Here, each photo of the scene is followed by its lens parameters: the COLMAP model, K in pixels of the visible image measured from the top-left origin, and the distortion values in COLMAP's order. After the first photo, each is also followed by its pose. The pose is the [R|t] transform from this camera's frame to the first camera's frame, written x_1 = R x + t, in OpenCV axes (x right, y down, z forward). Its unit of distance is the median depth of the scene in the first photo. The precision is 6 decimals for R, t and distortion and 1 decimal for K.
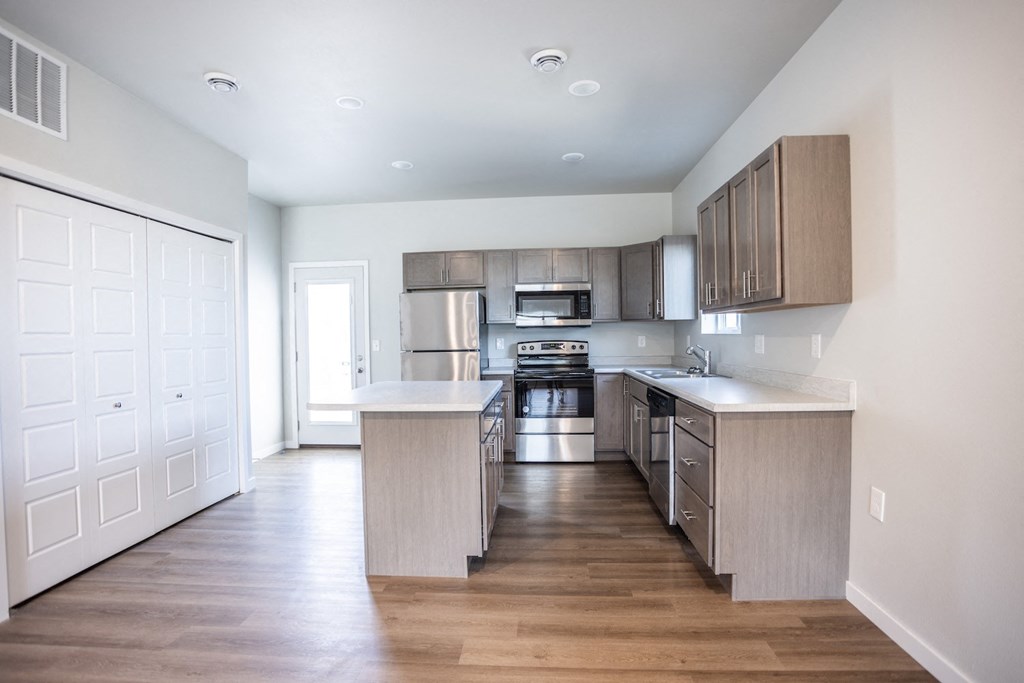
lens RADIAL K [[503.3, 0, 508.0], [0, 503.3, 343.1], [0, 0, 1]] dist [-0.071899, 0.027841]
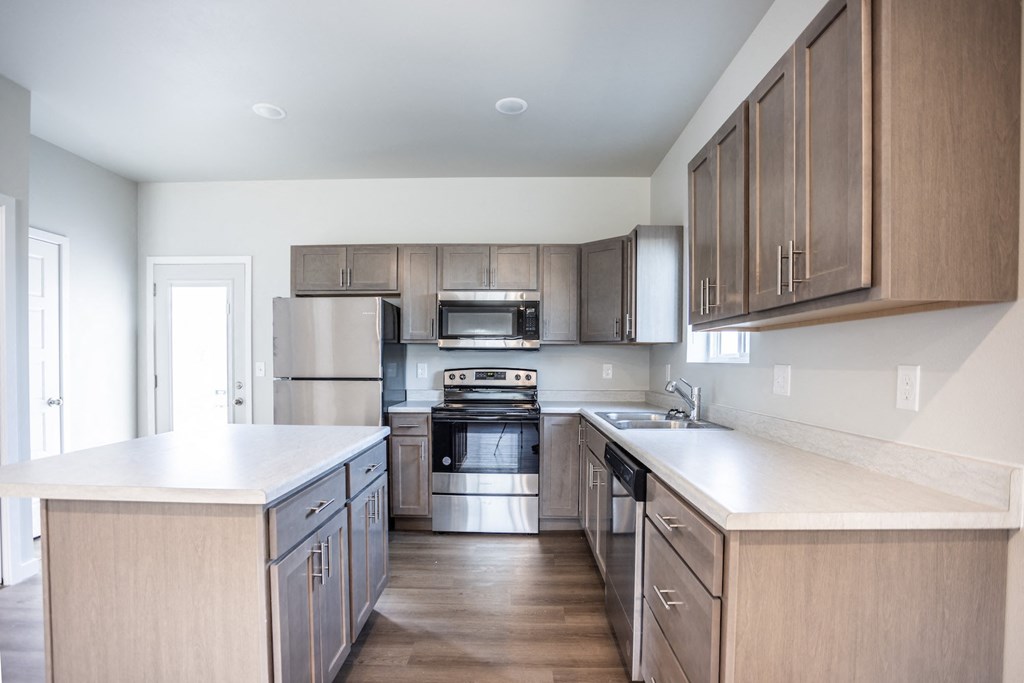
lens RADIAL K [[514.9, 0, 508.4], [0, 514.9, 374.7], [0, 0, 1]] dist [-0.075906, 0.030003]
pose [[0.998542, 0.020686, 0.049854, 0.082964], [-0.021160, 0.999736, 0.008988, -0.002265], [-0.049655, -0.010030, 0.998716, 0.241878]]
